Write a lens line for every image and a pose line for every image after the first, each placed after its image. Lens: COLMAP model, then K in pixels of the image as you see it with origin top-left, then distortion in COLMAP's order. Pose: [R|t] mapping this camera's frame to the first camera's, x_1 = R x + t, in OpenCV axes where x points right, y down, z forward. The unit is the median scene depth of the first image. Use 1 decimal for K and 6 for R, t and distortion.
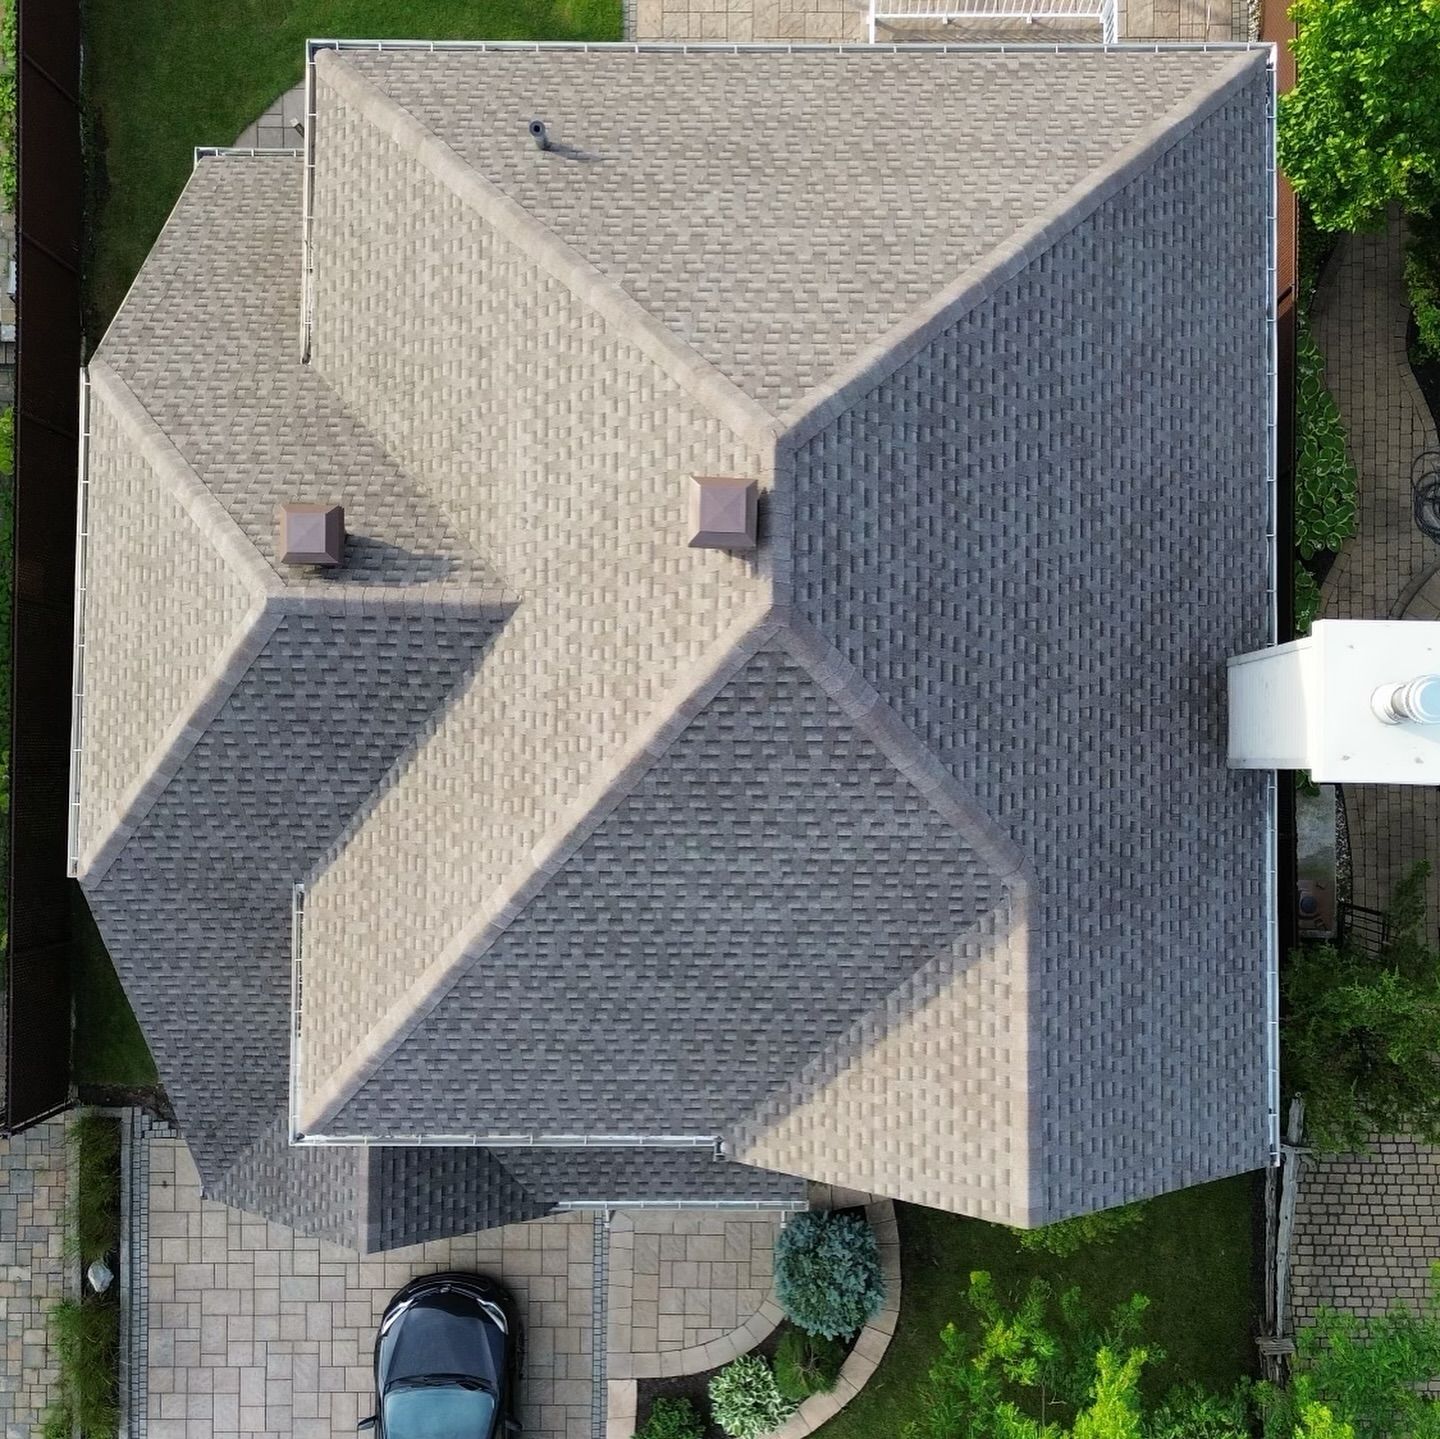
lens RADIAL K [[1822.4, 0, 794.5], [0, 1822.4, 717.6], [0, 0, 1]] dist [0.175215, -0.470220]
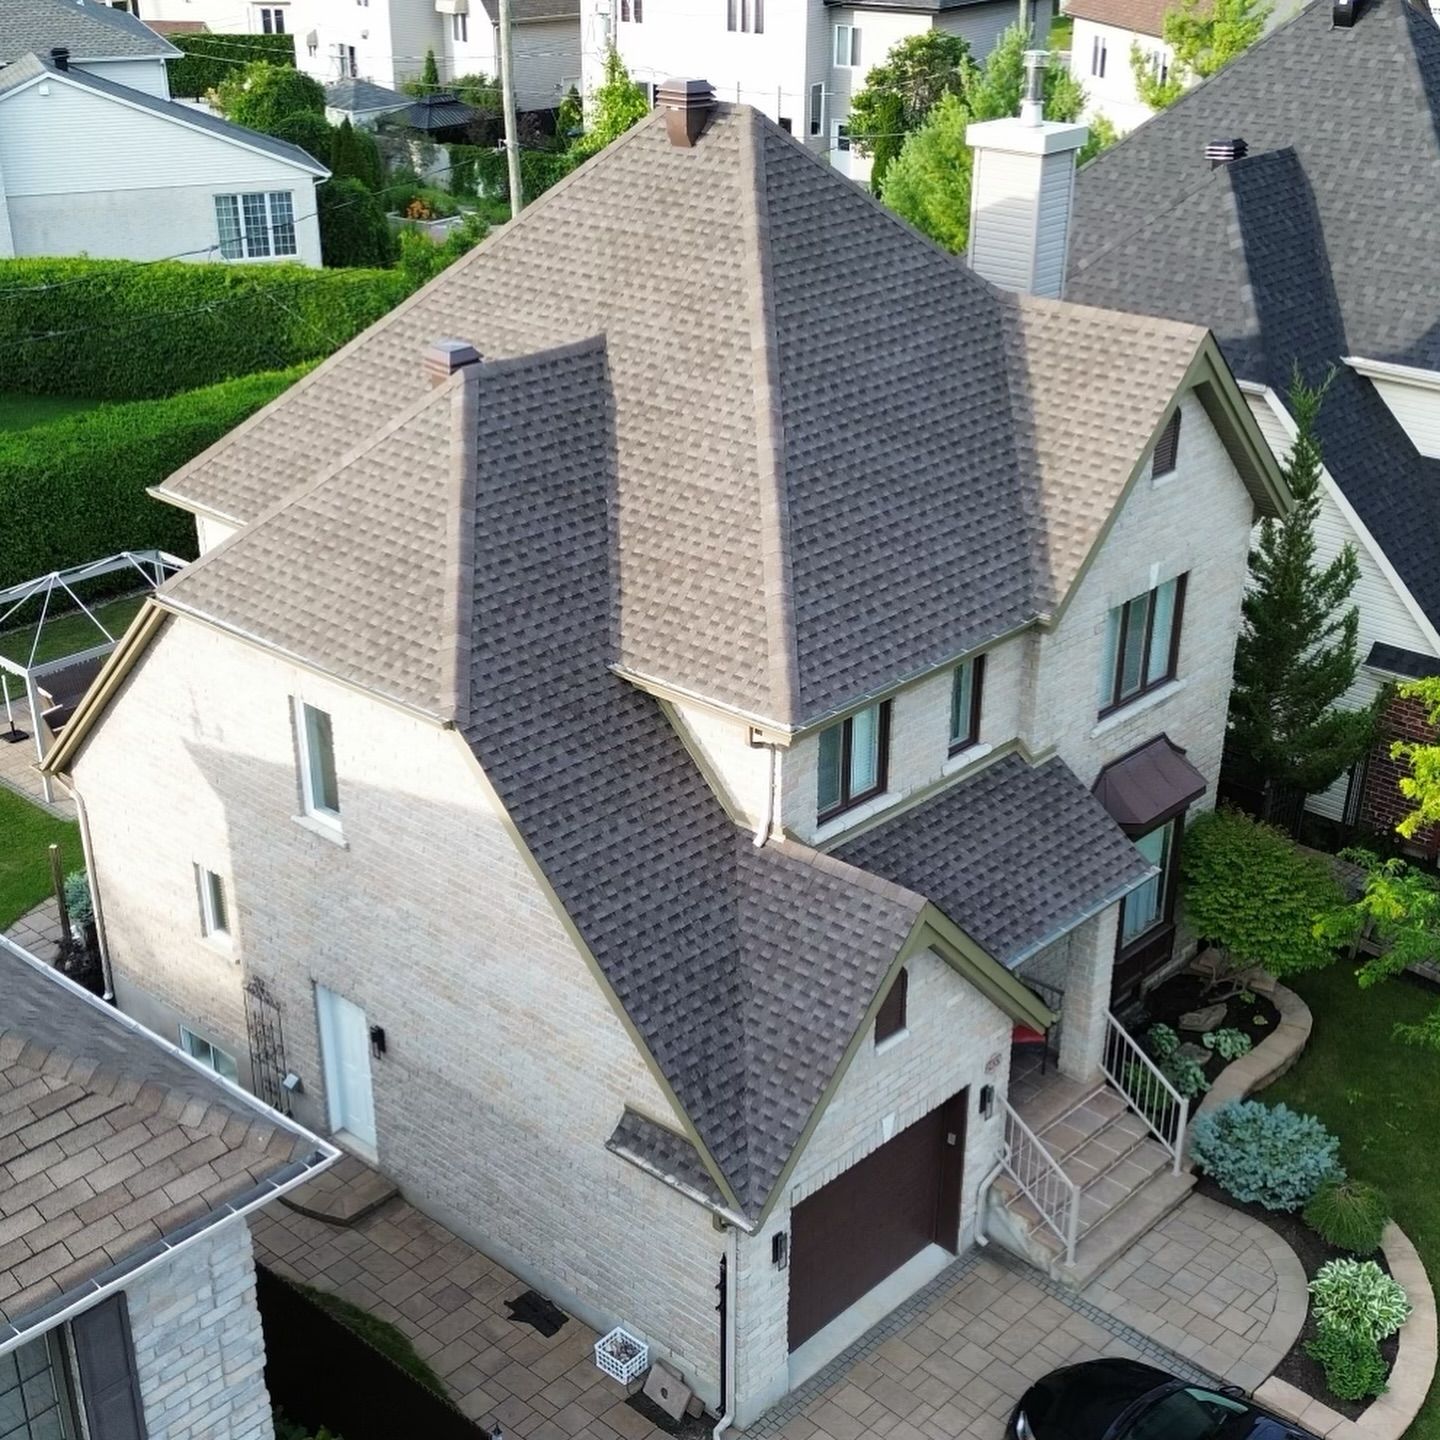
lens RADIAL K [[2053.5, 0, 682.2], [0, 2053.5, 783.7], [0, 0, 1]] dist [0.252372, -0.828734]
pose [[0.682066, -0.318116, 0.658474, -1.160612], [0.730733, 0.331629, -0.596701, 0.947616], [-0.028549, 0.888158, 0.458651, 0.573386]]
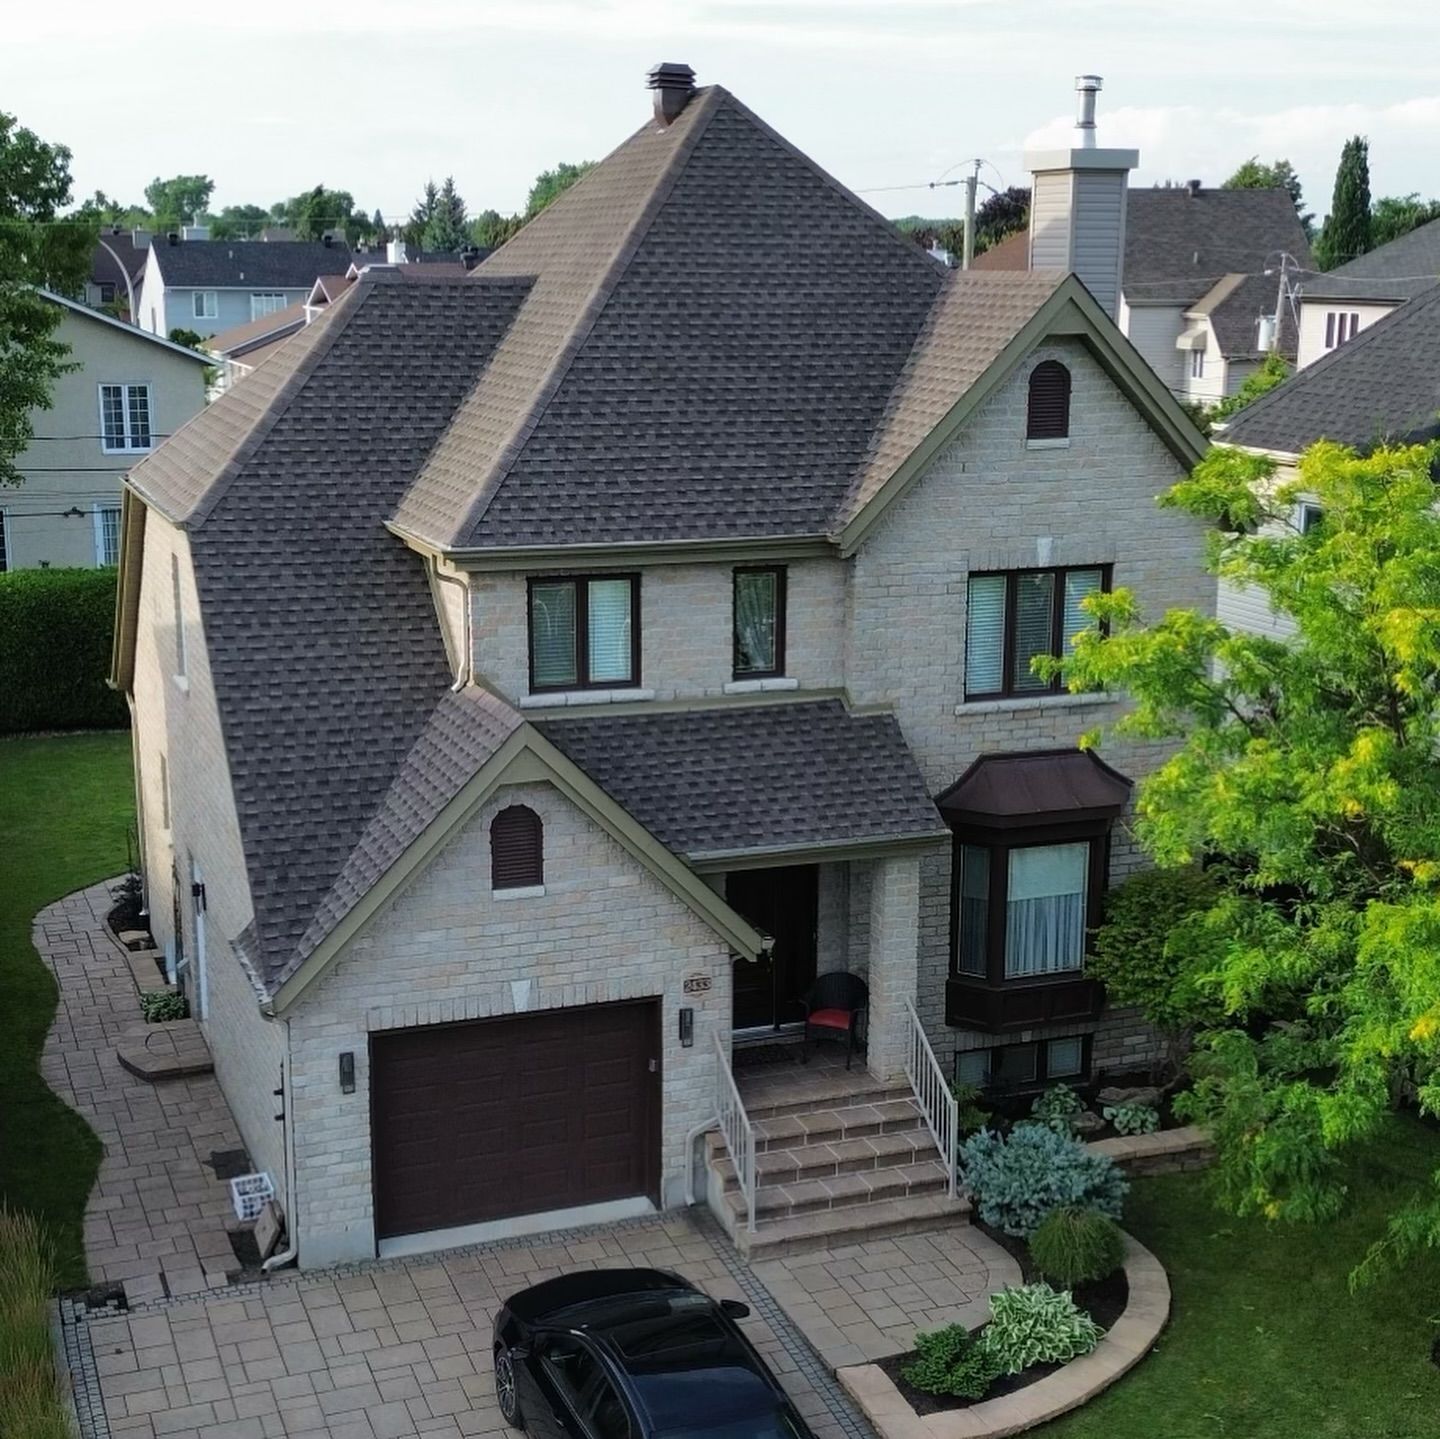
lens RADIAL K [[2206.1, 0, 726.8], [0, 2206.1, 743.8], [0, 0, 1]] dist [0.256034, -1.000132]
pose [[0.929106, -0.066930, 0.363705, -0.637001], [0.368799, 0.240460, -0.897868, 1.550832], [-0.027362, 0.968349, 0.248097, 0.882535]]
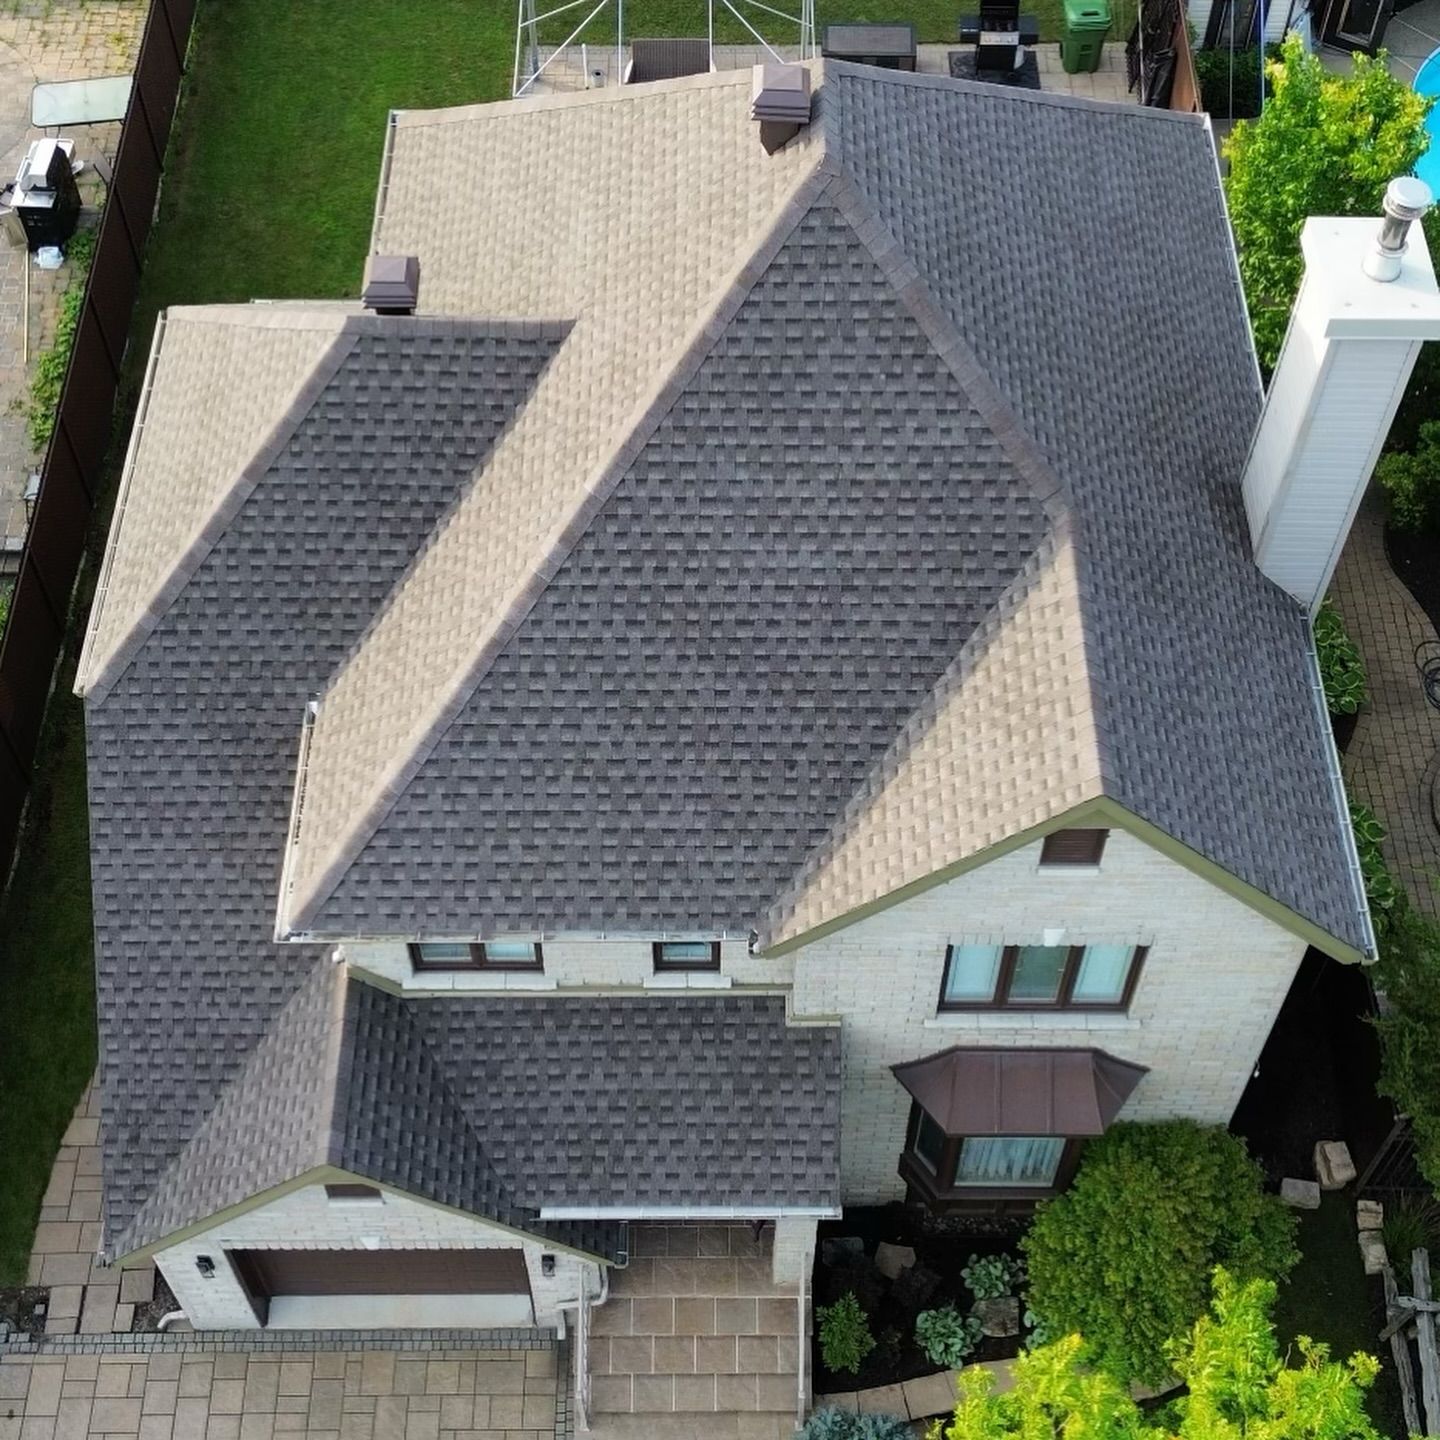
lens RADIAL K [[2190.2, 0, 720.9], [0, 2190.2, 571.3], [0, 0, 1]] dist [0.161336, -0.322404]
pose [[0.999931, 0.003163, 0.011283, -0.076004], [0.003980, 0.813961, -0.580907, 0.784767], [-0.011021, 0.580912, 0.813892, 0.022040]]
